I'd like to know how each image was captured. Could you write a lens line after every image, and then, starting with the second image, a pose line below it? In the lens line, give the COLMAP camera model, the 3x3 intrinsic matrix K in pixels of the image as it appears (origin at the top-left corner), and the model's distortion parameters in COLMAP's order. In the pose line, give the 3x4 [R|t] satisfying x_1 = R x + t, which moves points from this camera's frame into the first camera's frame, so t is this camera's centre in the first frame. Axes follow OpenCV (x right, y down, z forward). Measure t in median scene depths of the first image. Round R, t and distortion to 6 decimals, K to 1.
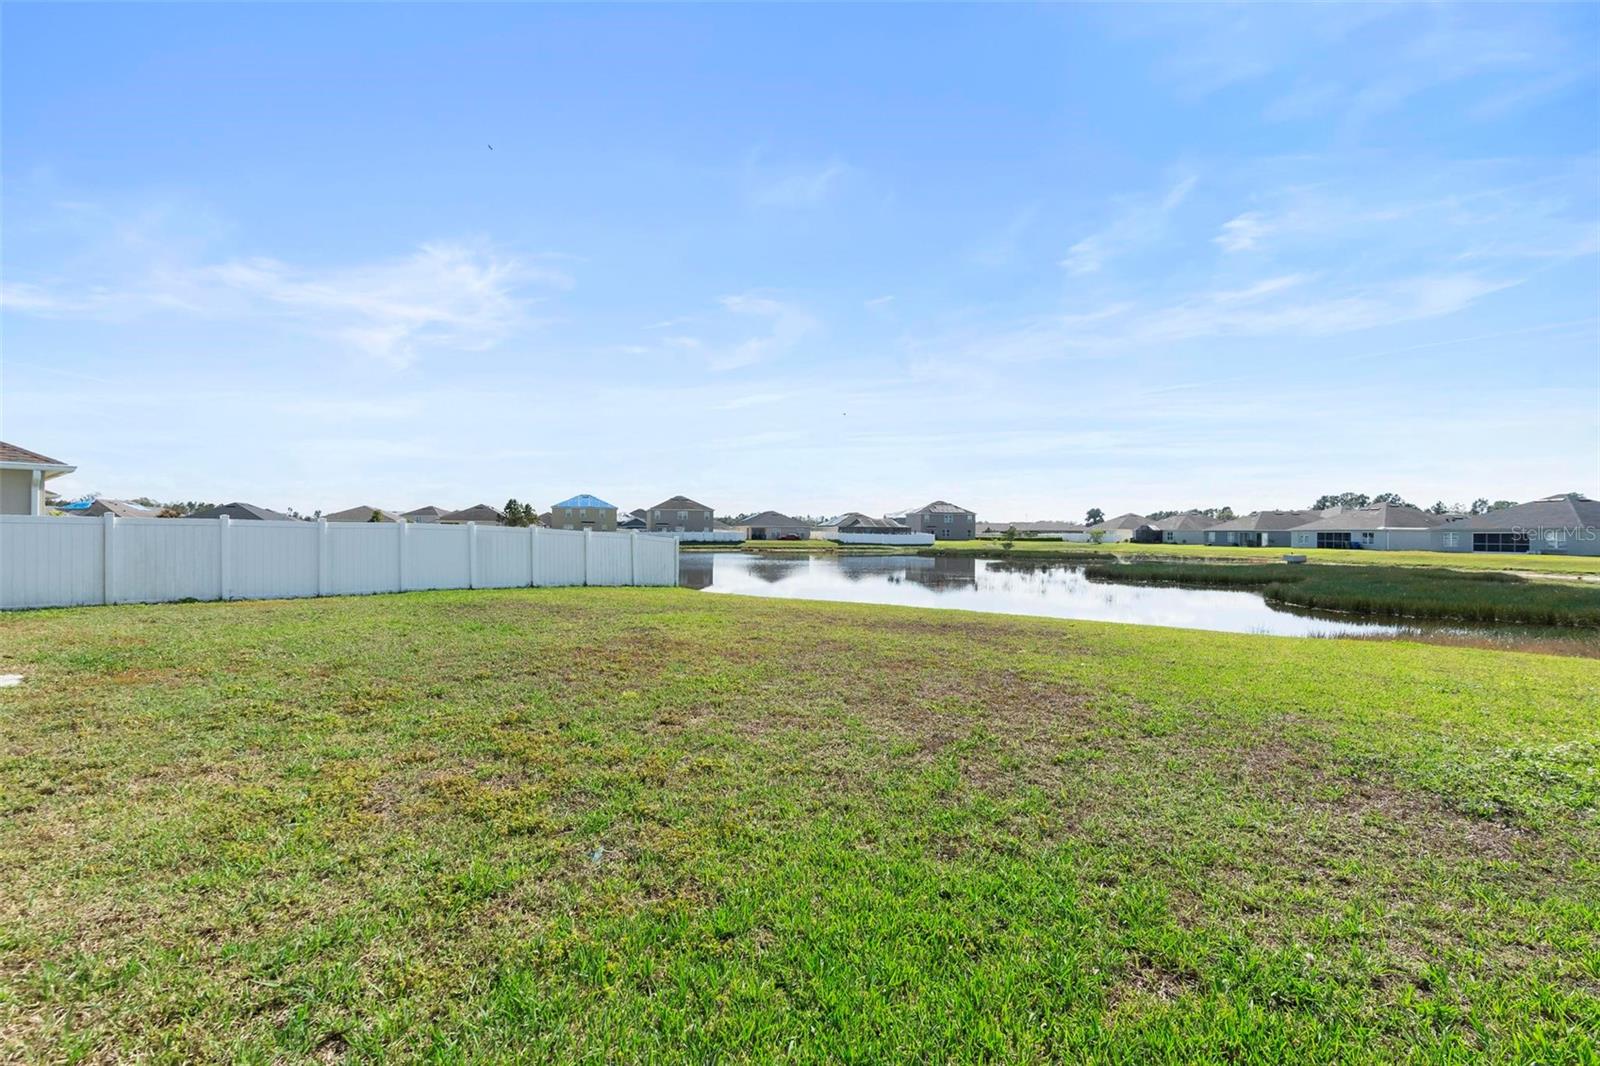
lens RADIAL K [[726.3, 0, 792.1], [0, 726.3, 535.3], [0, 0, 1]] dist [-0.014099, 0.004694]
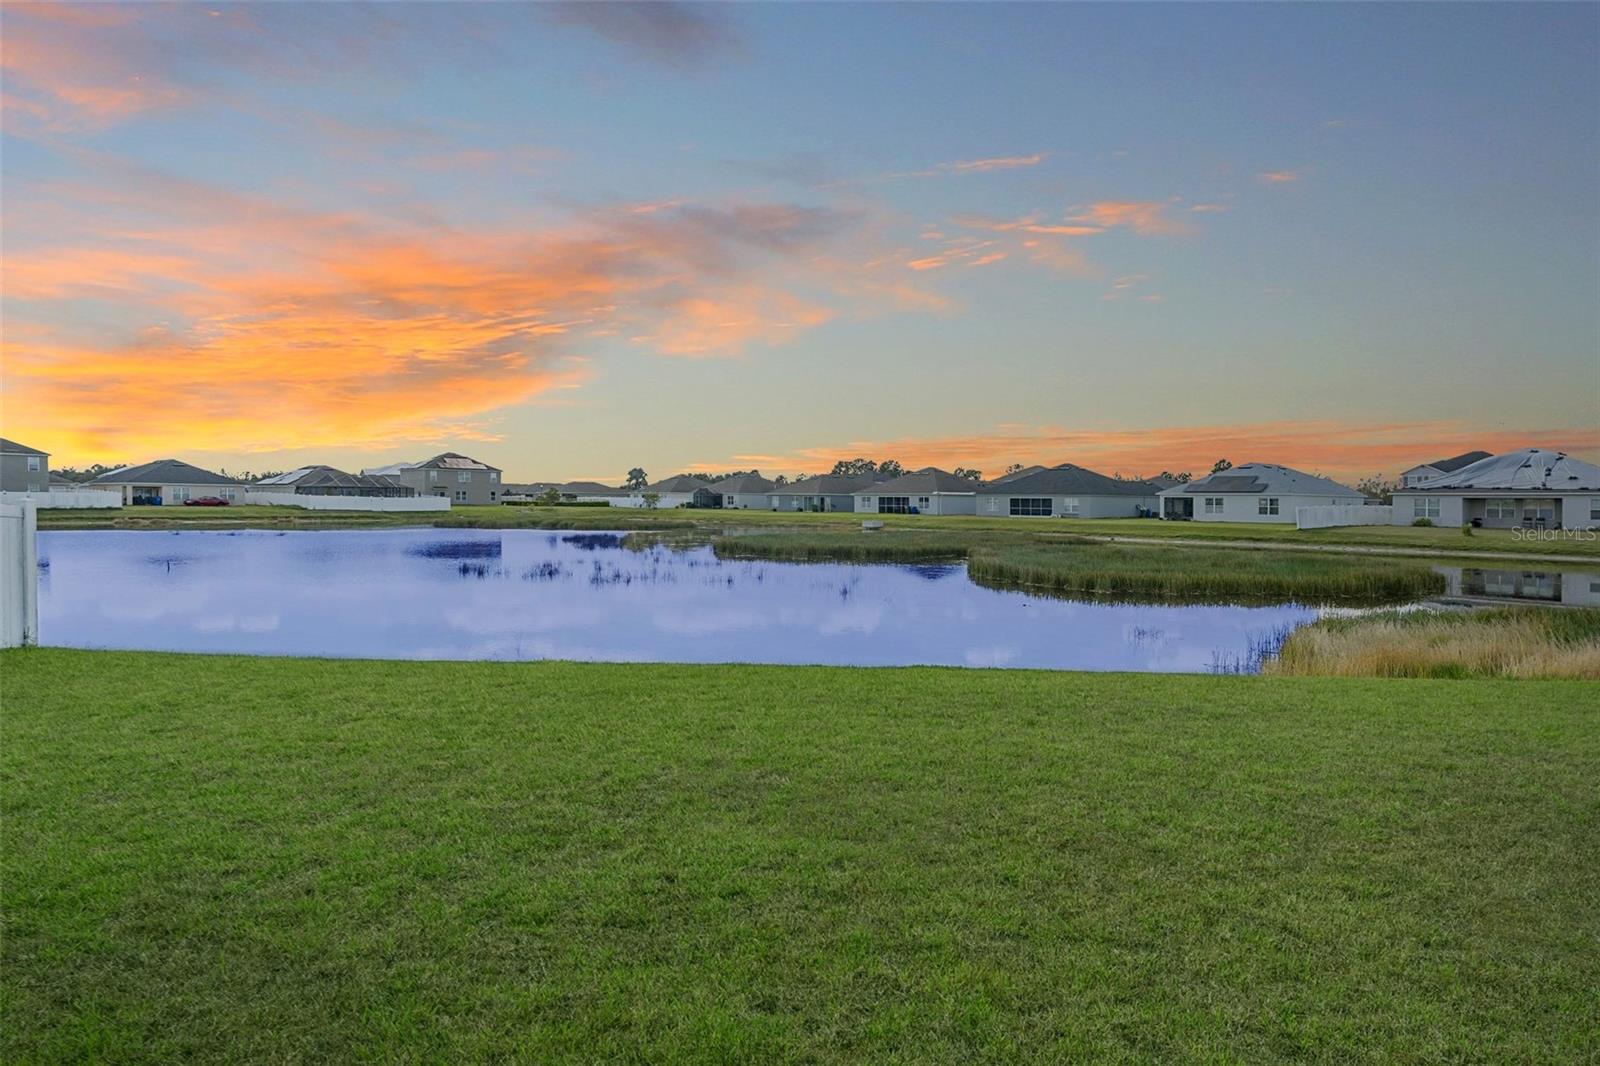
lens RADIAL K [[858.7, 0, 803.2], [0, 858.7, 505.5], [0, 0, 1]] dist [0.001453, 0.001241]
pose [[0.813515, -0.002090, 0.581540, -0.019255], [-0.002118, 0.999976, 0.006557, 0.000304], [-0.581540, -0.006566, 0.813491, 0.088652]]
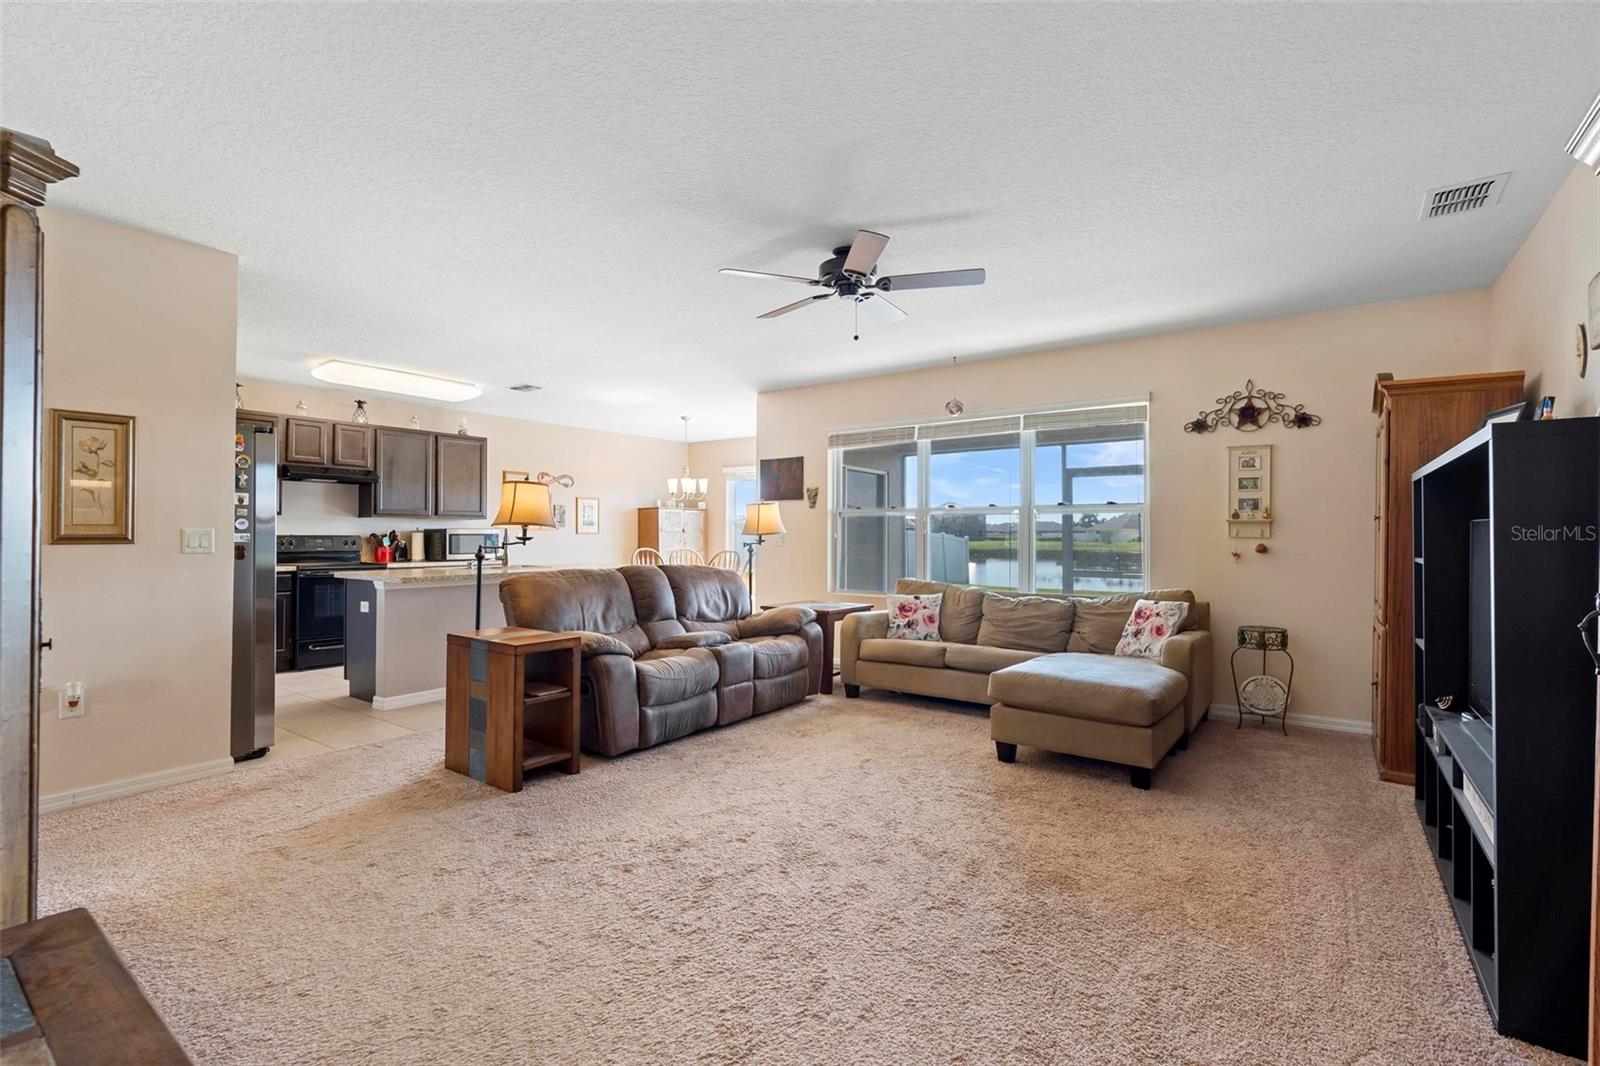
lens RADIAL K [[726.3, 0, 795.5], [0, 726.3, 528.7], [0, 0, 1]] dist [-0.014099, 0.004694]
pose [[0.998252, -0.004409, 0.058928, -0.088752], [0.005050, 0.999929, -0.010747, -0.000021], [-0.058877, 0.011026, 0.998204, -0.005365]]
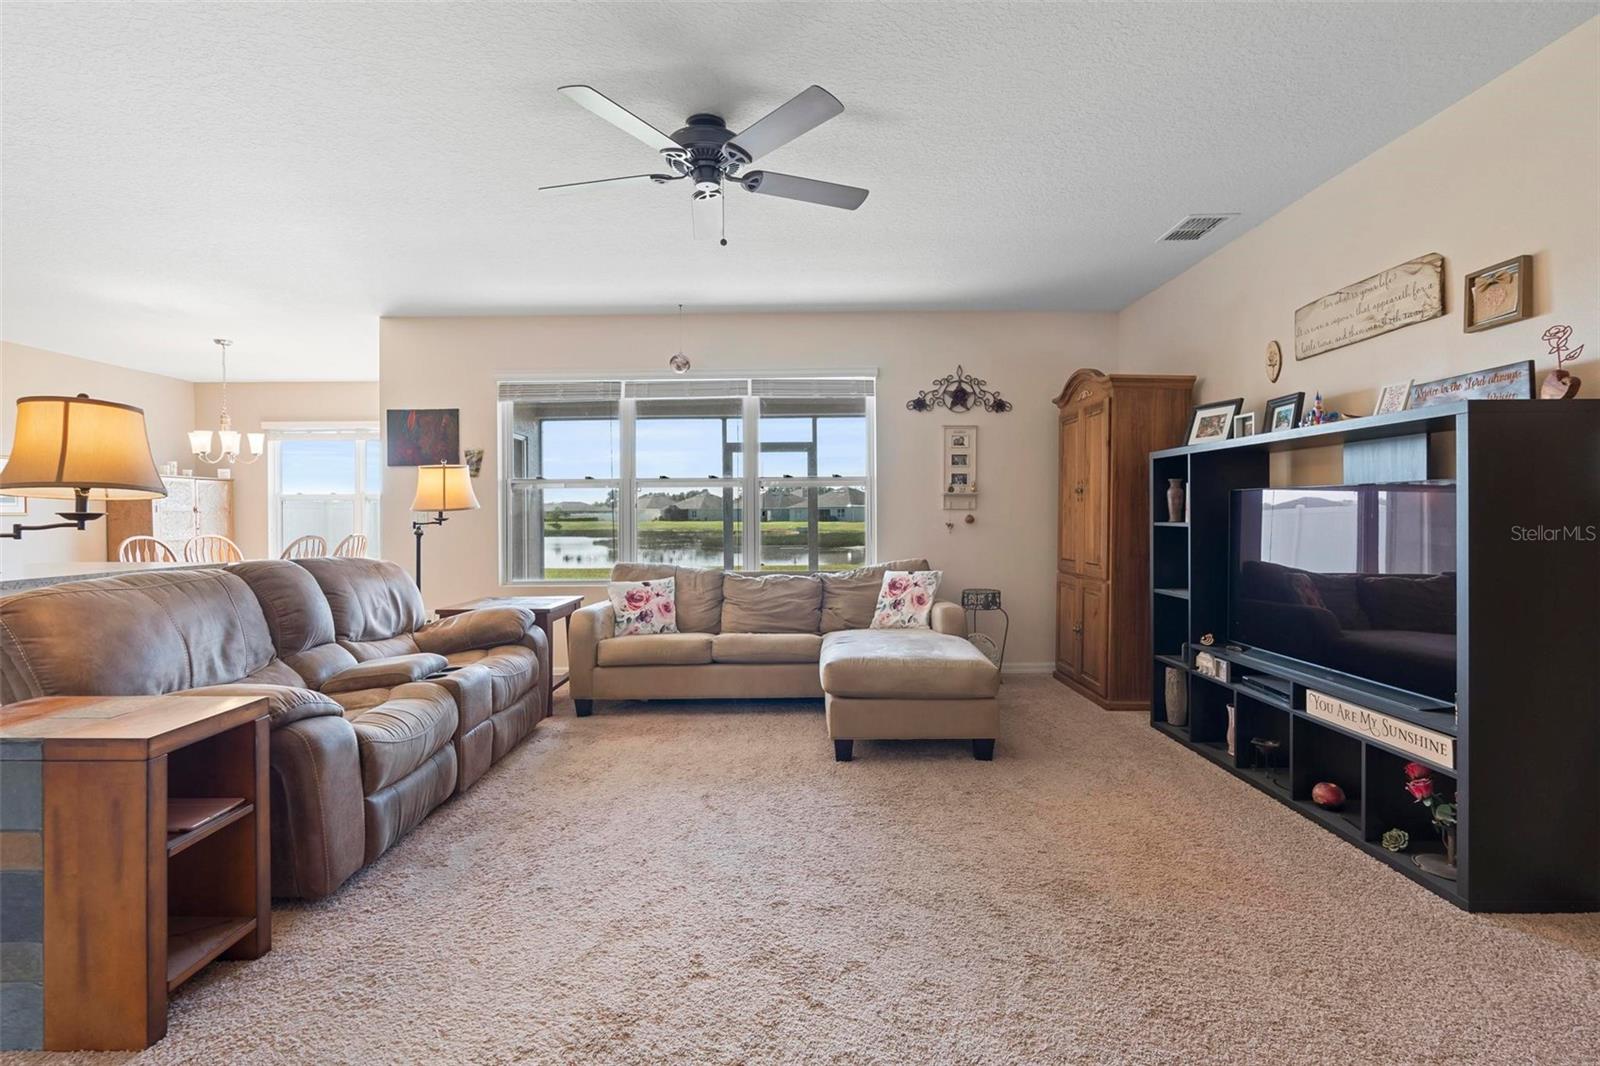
lens RADIAL K [[726.3, 0, 798.5], [0, 726.3, 519.0], [0, 0, 1]] dist [-0.014099, 0.004694]
pose [[0.766185, -0.018343, 0.642358, -0.095895], [0.015822, 0.999828, 0.009679, 0.000146], [-0.642425, 0.002747, 0.766344, 0.003817]]
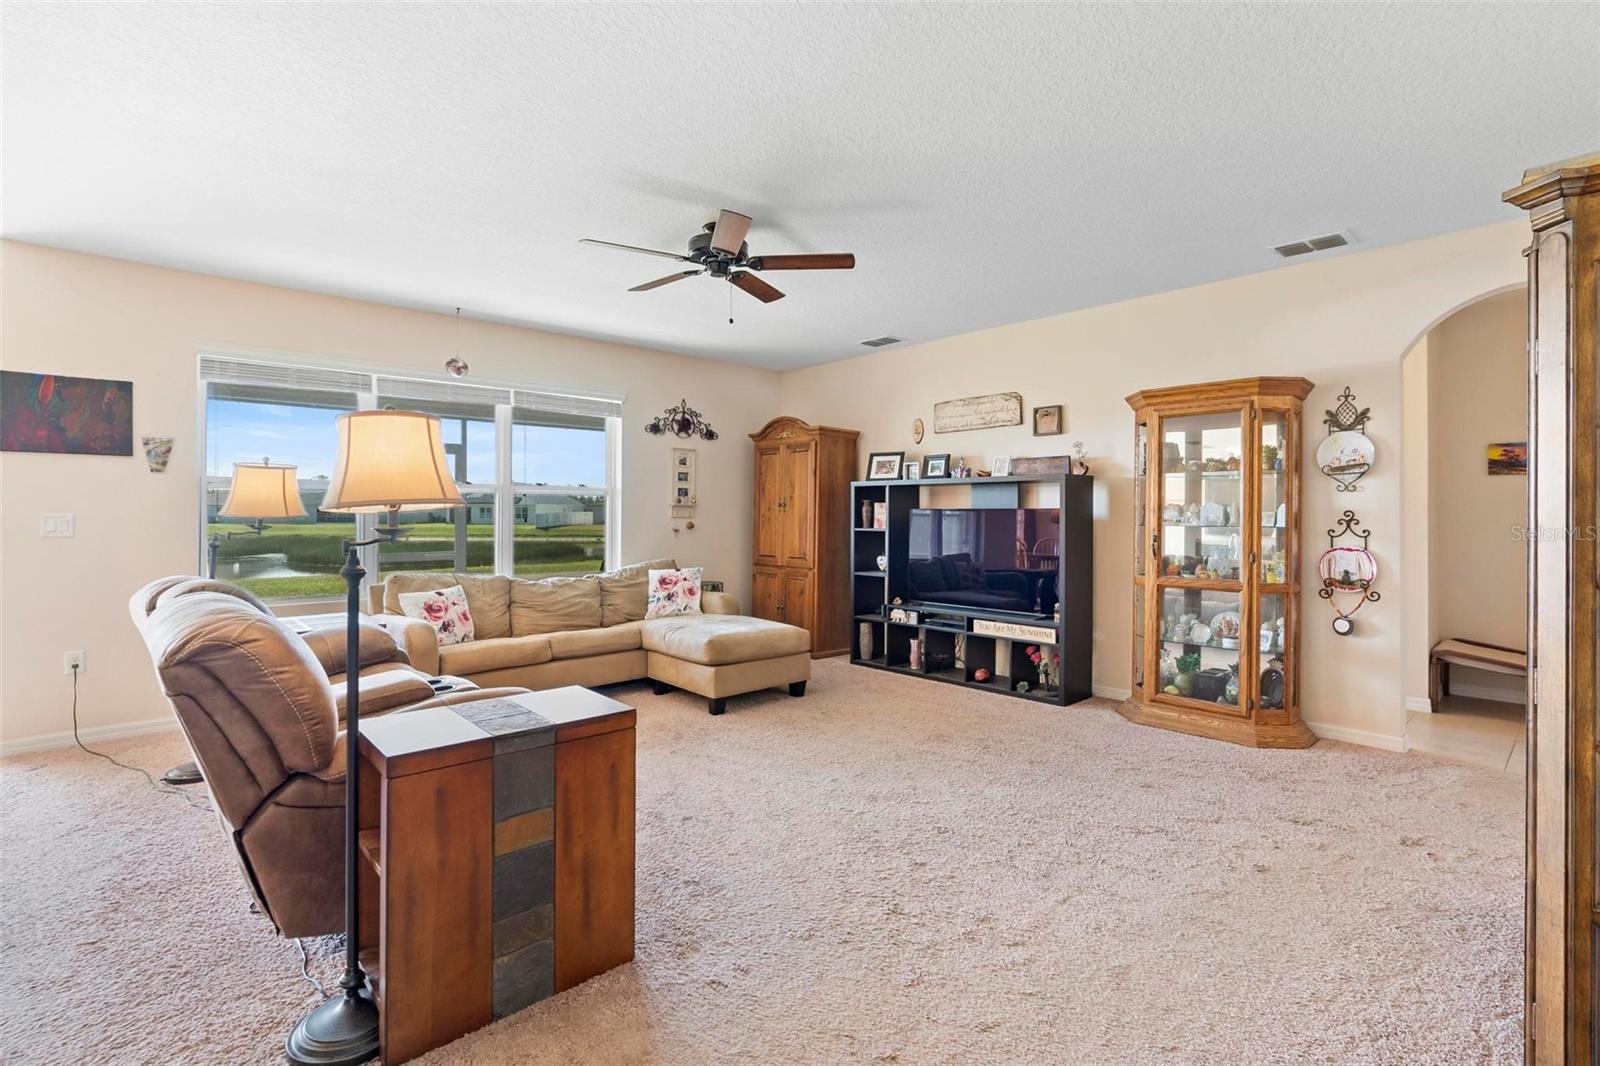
lens RADIAL K [[726.3, 0, 797.0], [0, 726.3, 516.0], [0, 0, 1]] dist [-0.014099, 0.004694]
pose [[0.128455, -0.011226, 0.991652, -0.109784], [0.002787, 0.999936, 0.010959, -0.000413], [-0.991711, 0.001356, 0.128478, 0.014094]]
